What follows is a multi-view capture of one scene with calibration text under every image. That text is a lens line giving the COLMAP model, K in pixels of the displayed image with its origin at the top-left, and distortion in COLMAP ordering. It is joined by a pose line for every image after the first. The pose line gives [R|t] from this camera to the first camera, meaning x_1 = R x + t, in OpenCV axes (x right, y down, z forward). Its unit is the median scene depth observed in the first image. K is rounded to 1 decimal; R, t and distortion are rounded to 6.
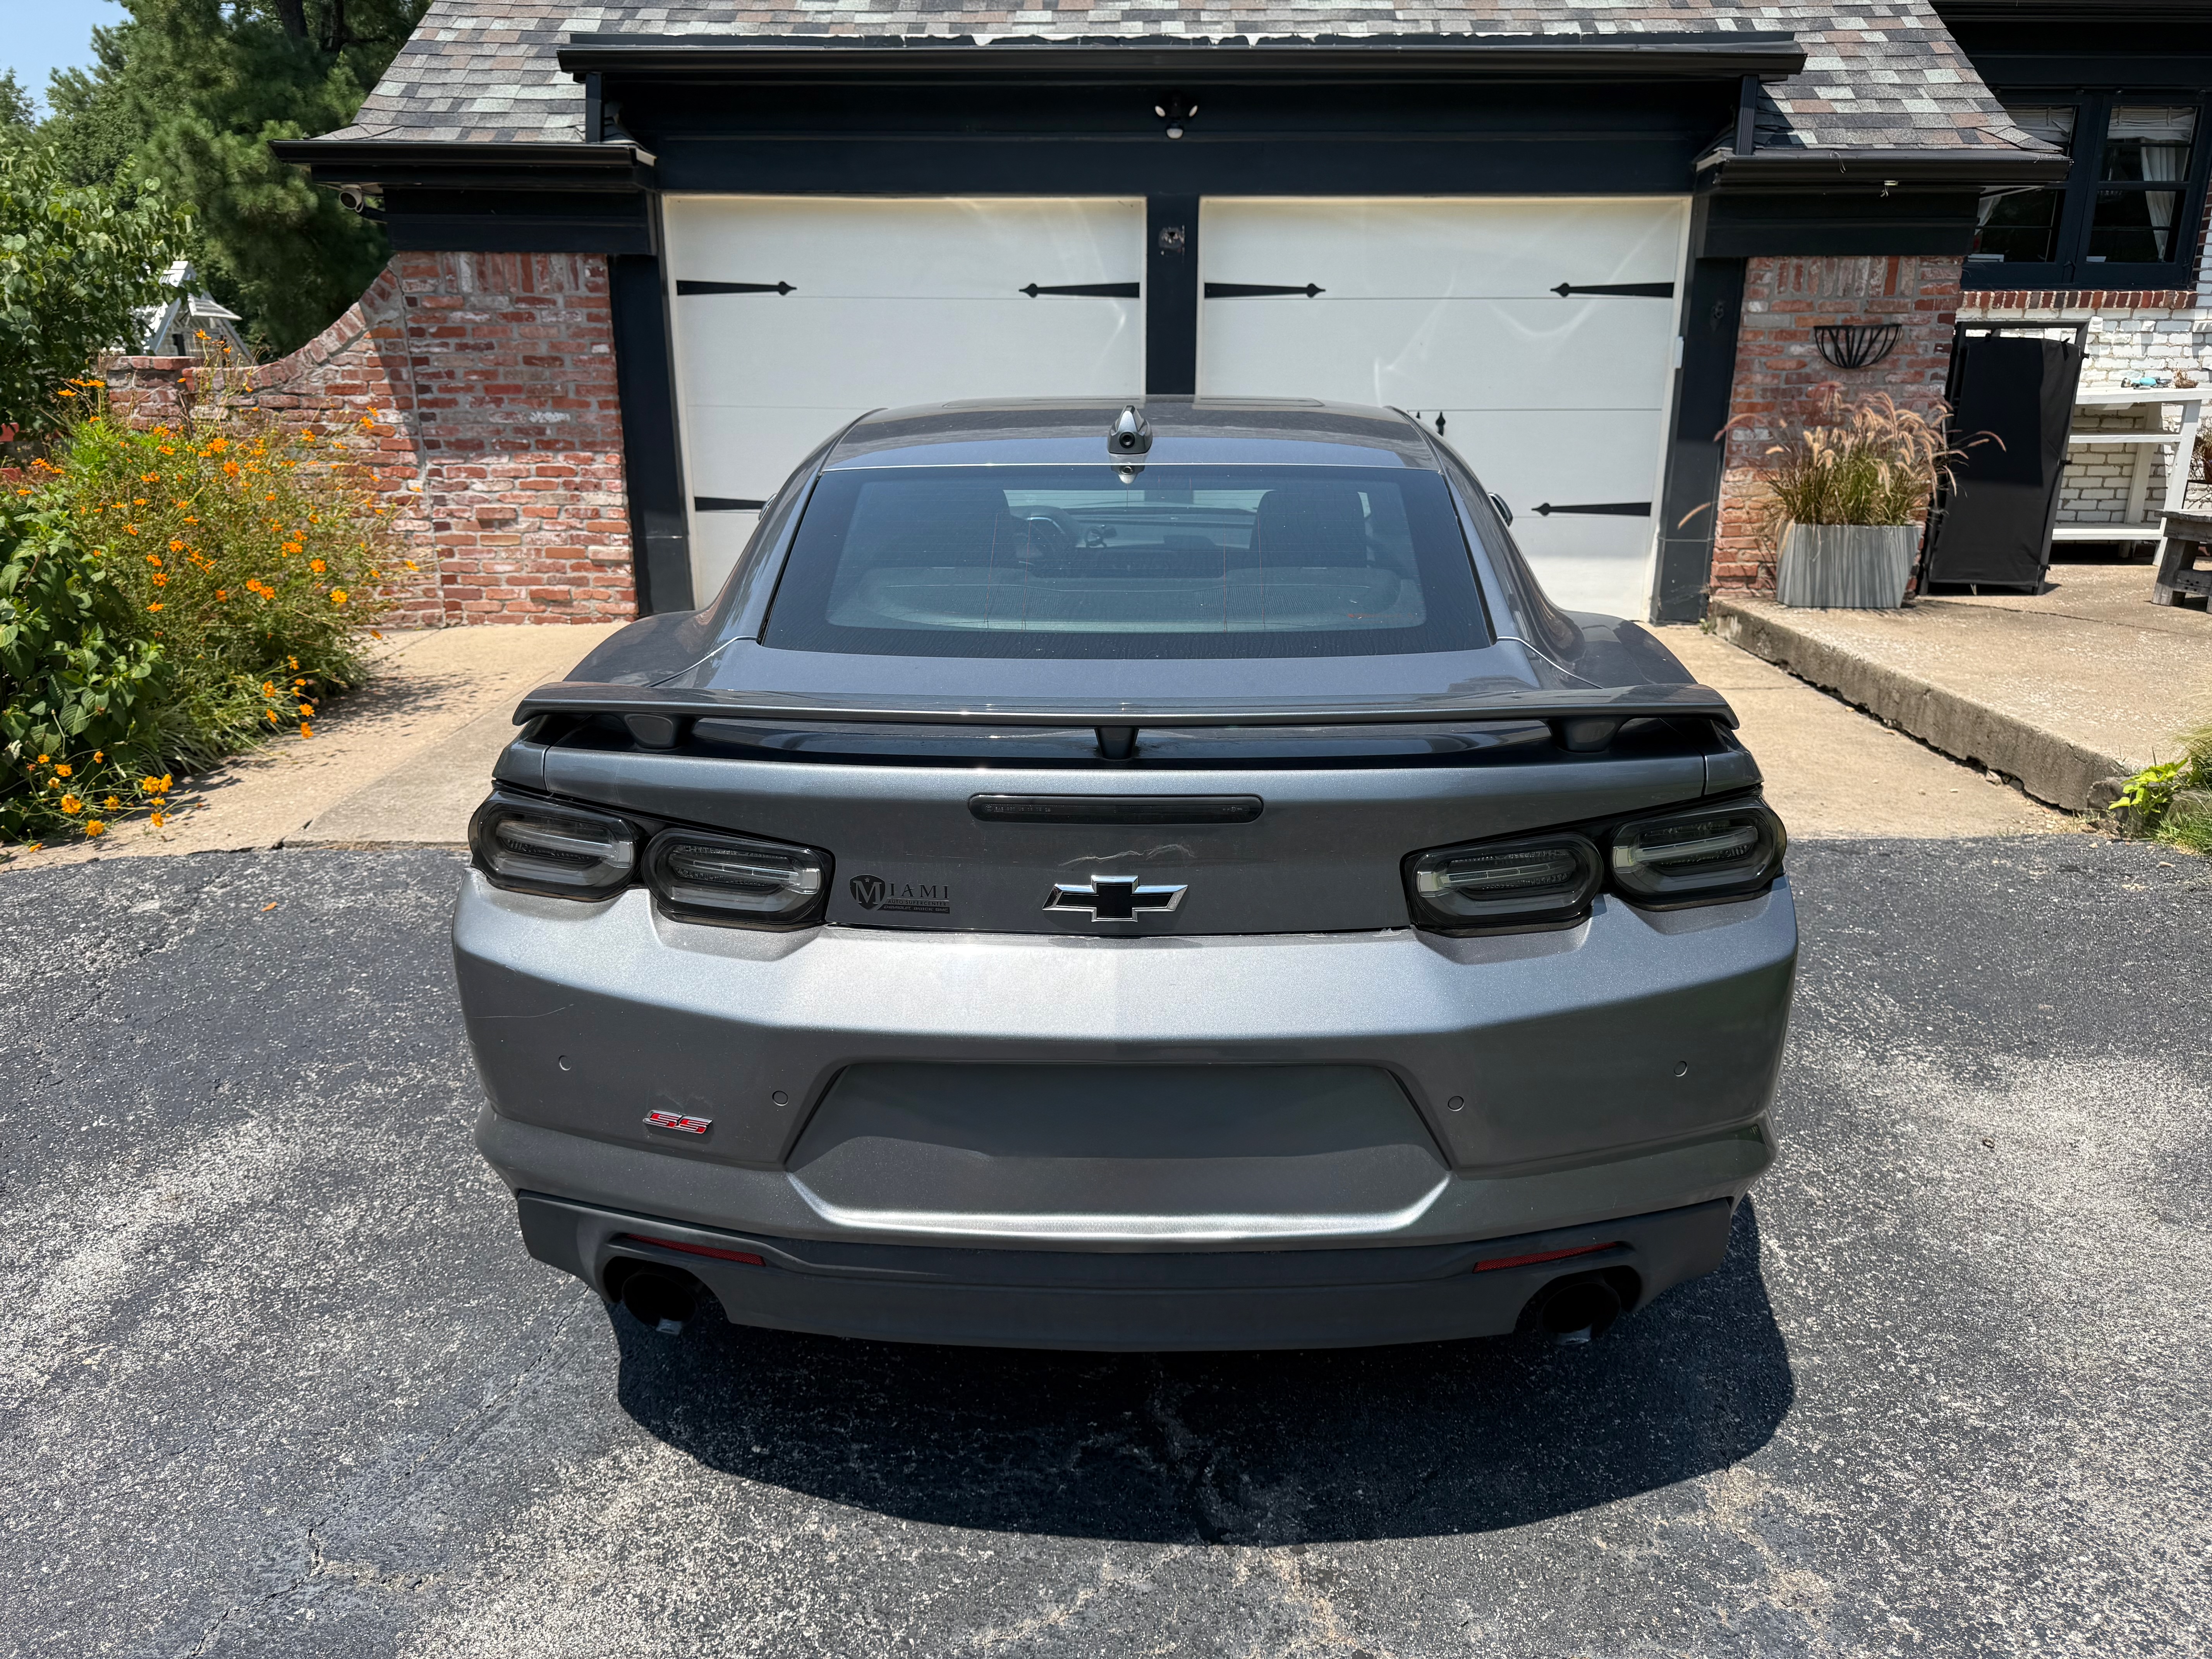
lens RADIAL K [[1545.2, 0, 1112.9], [0, 1545.2, 824.5], [0, 0, 1]] dist [-0.009759, -0.000254]
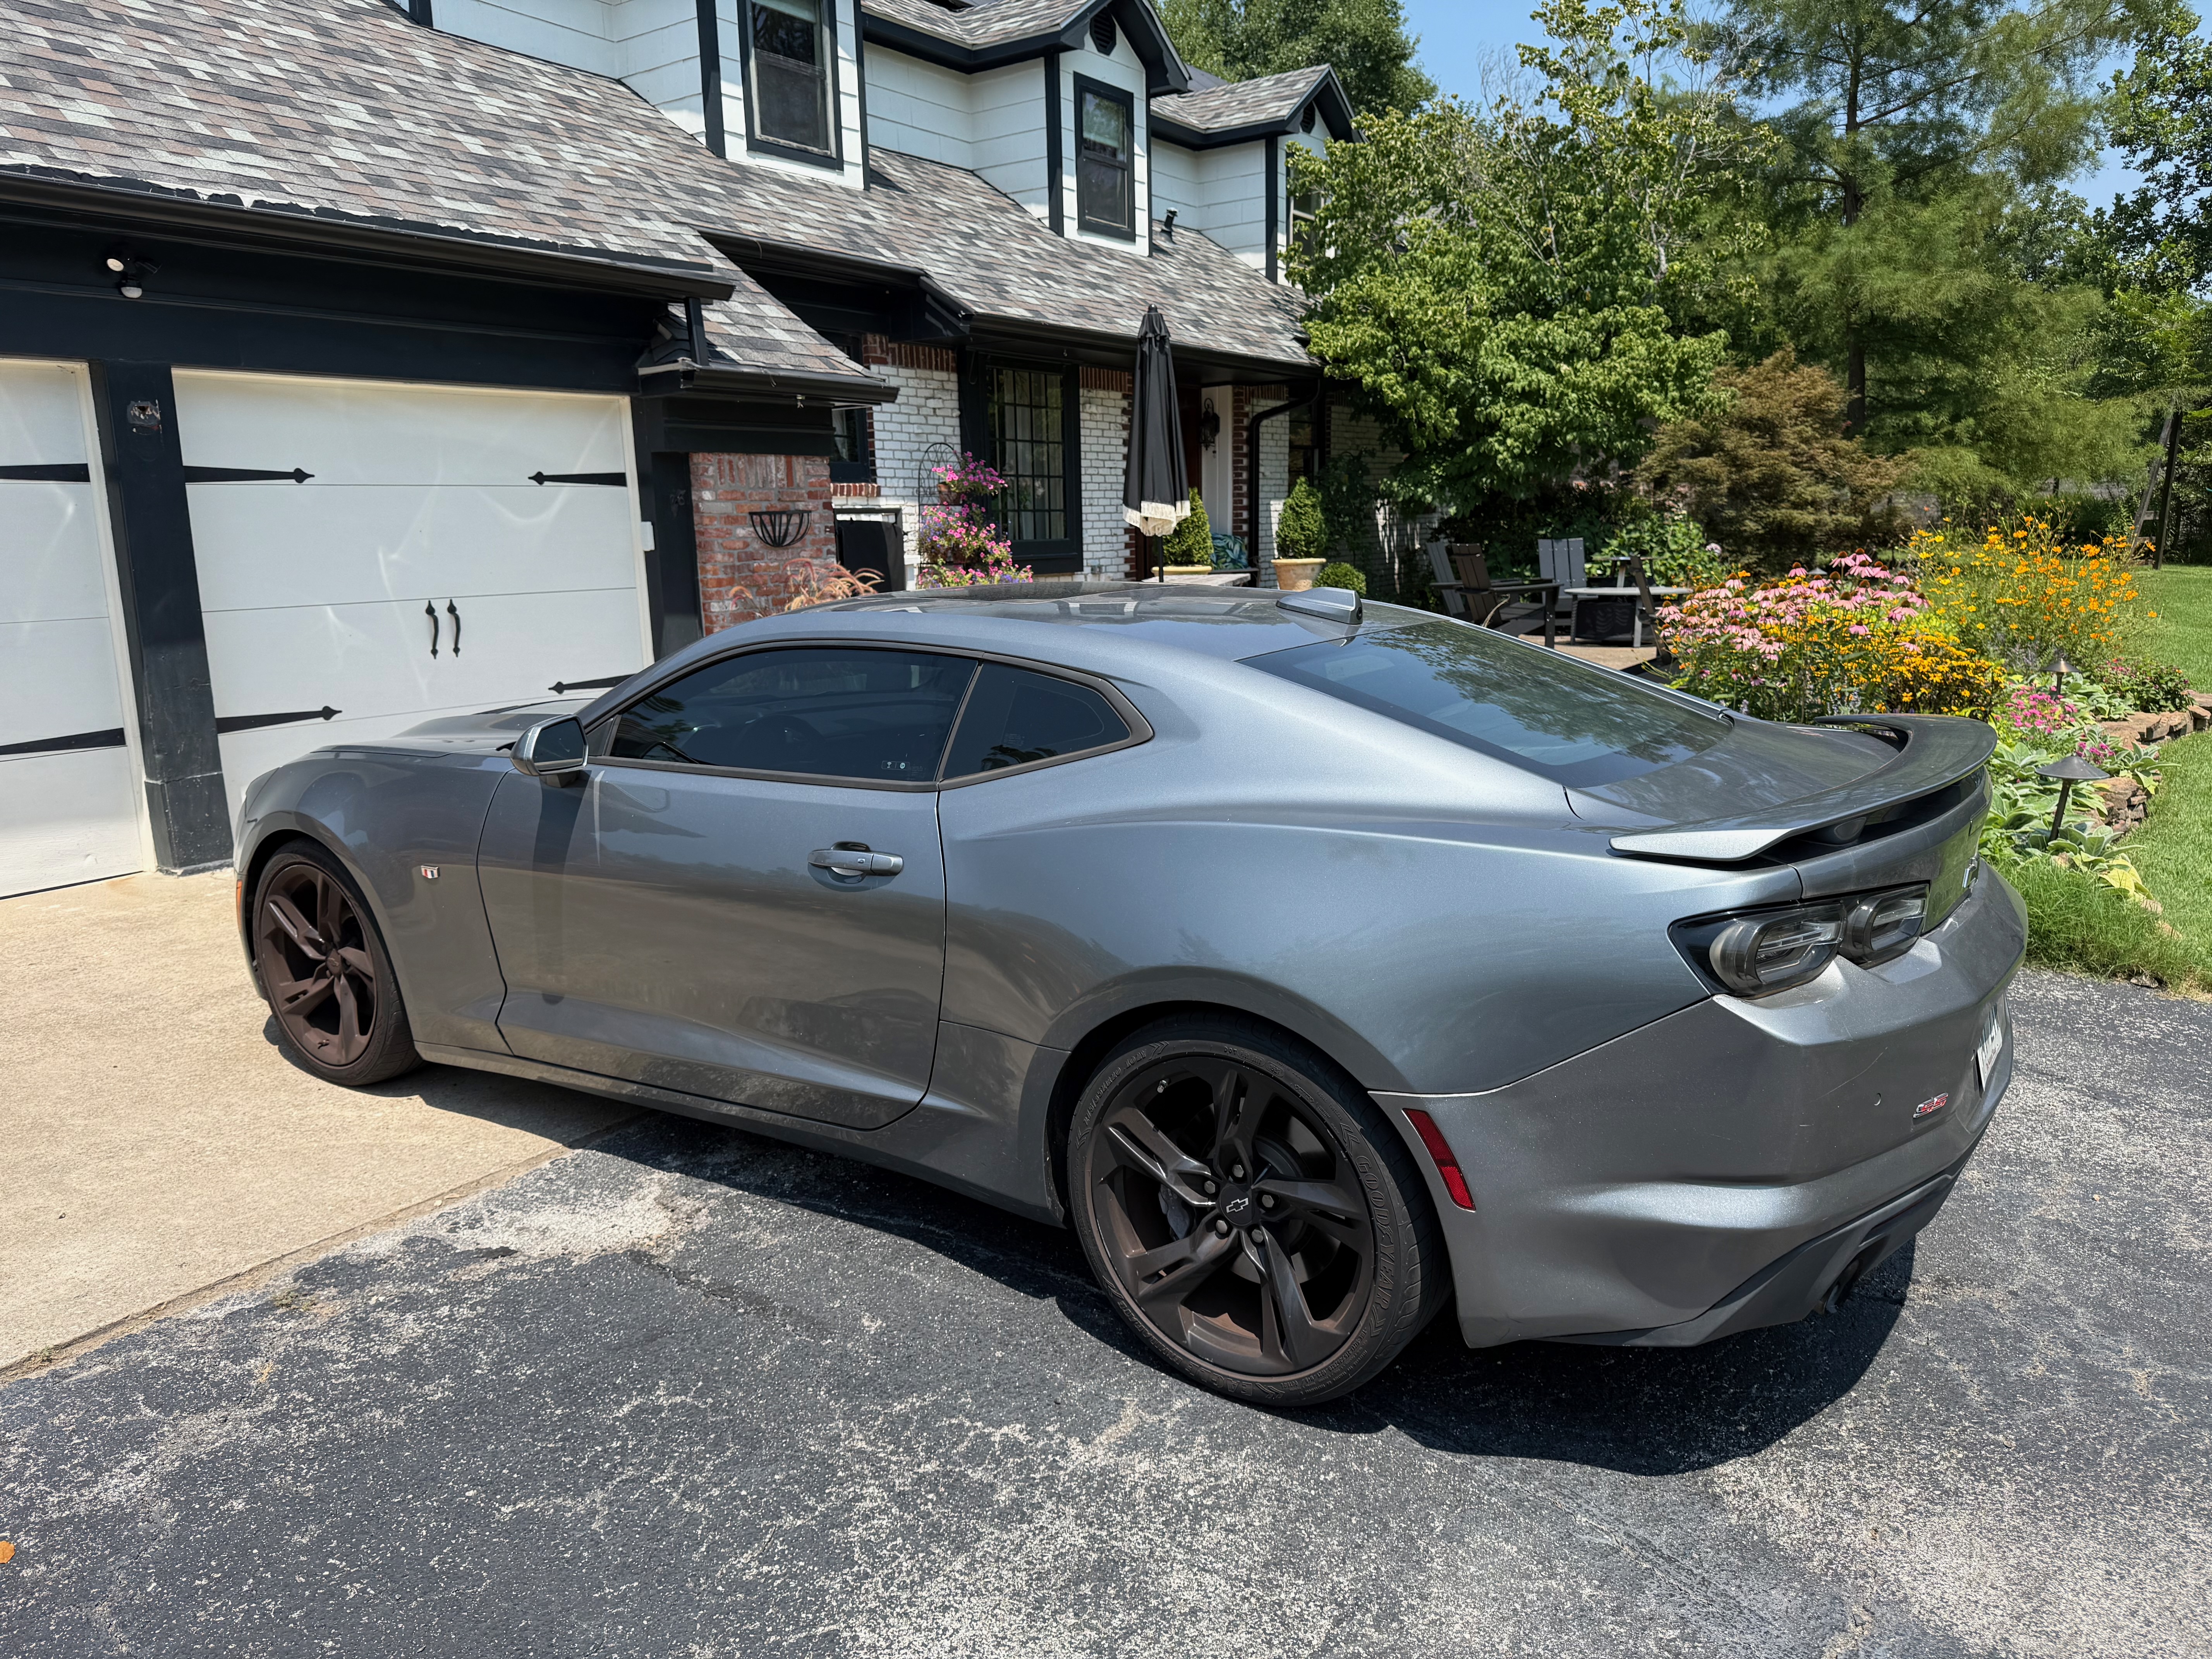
lens RADIAL K [[1545.5, 0, 1106.0], [0, 1545.5, 829.5], [0, 0, 1]] dist [-0.007032, -0.056556]
pose [[0.543711, -0.167610, 0.822366, -0.378241], [0.250623, 0.967572, 0.031505, -0.059424], [-0.800979, 0.188974, 0.568086, 0.163882]]
